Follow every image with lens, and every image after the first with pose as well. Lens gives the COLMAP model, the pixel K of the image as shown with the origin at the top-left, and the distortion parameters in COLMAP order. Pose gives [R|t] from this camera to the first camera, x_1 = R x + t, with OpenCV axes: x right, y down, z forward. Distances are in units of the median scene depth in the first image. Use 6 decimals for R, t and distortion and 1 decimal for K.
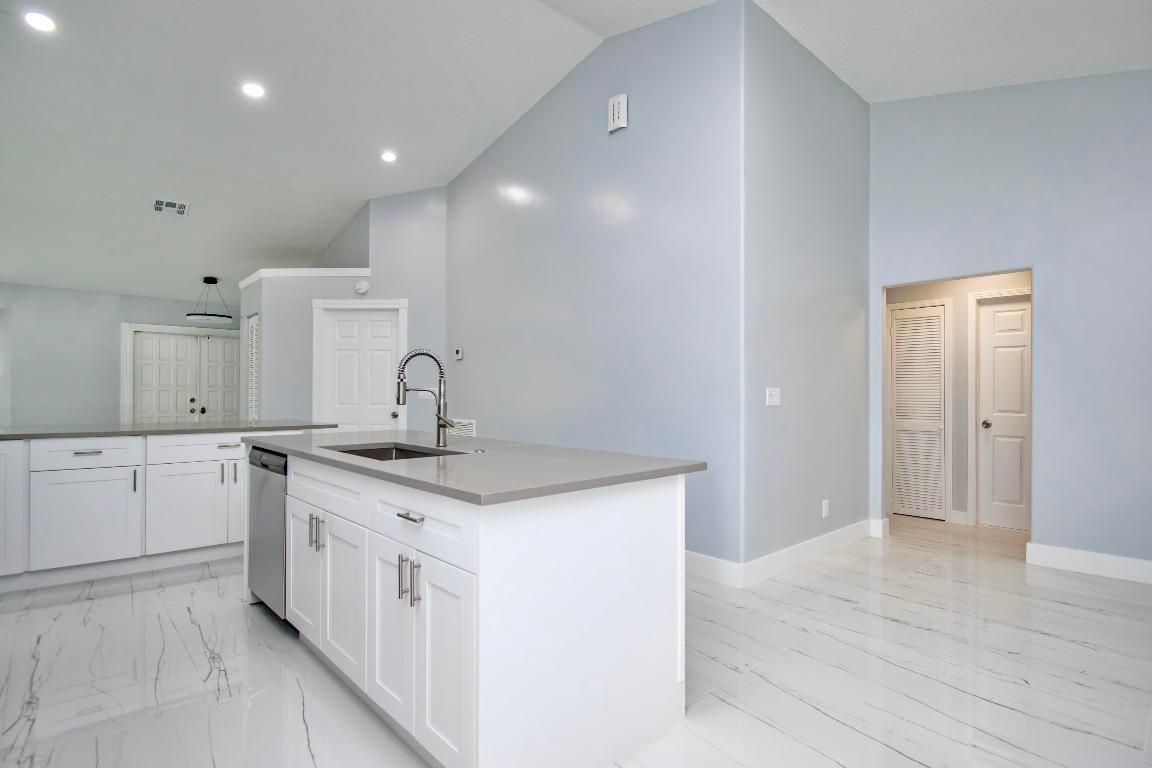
lens RADIAL K [[580.4, 0, 576.0], [0, 580.4, 384.0], [0, 0, 1]] dist [-0.001037, -0.000287]
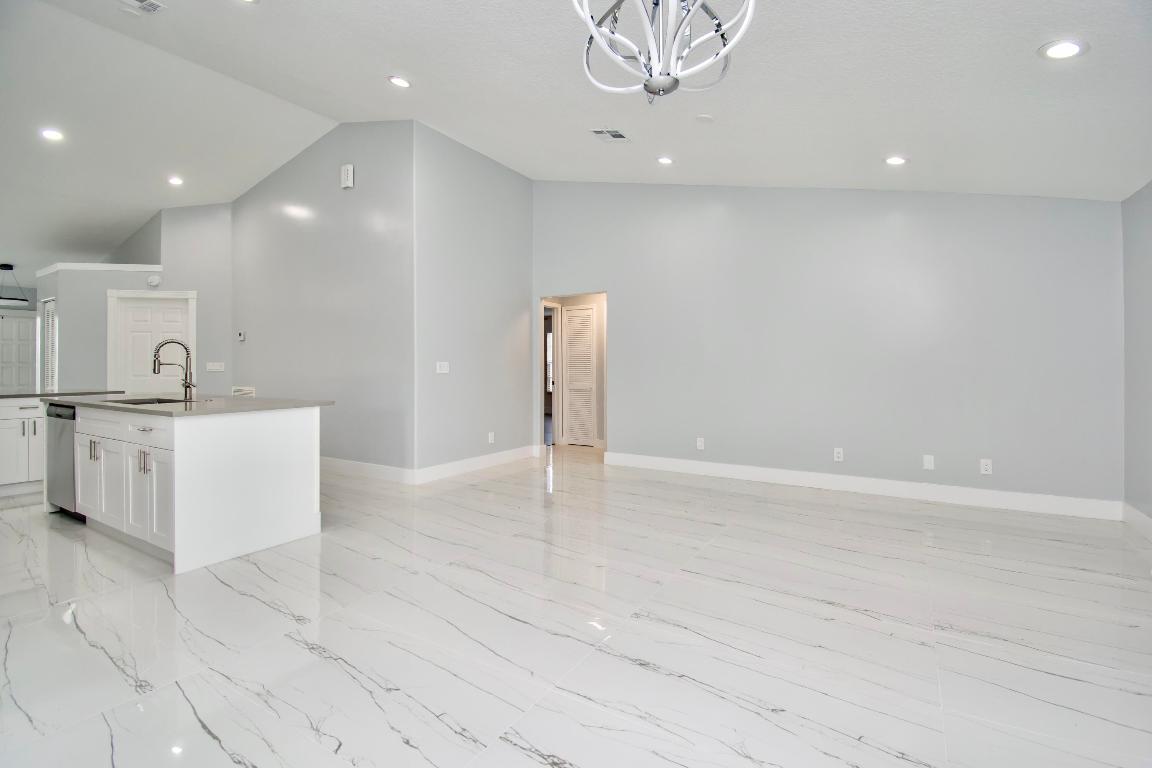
lens RADIAL K [[521.9, 0, 577.3], [0, 521.9, 360.8], [0, 0, 1]] dist [0.000692, -0.019270]
pose [[0.957141, -0.002016, 0.289616, 0.250832], [0.000663, 0.999988, 0.004771, -0.003383], [-0.289622, -0.004375, 0.957131, -0.449622]]
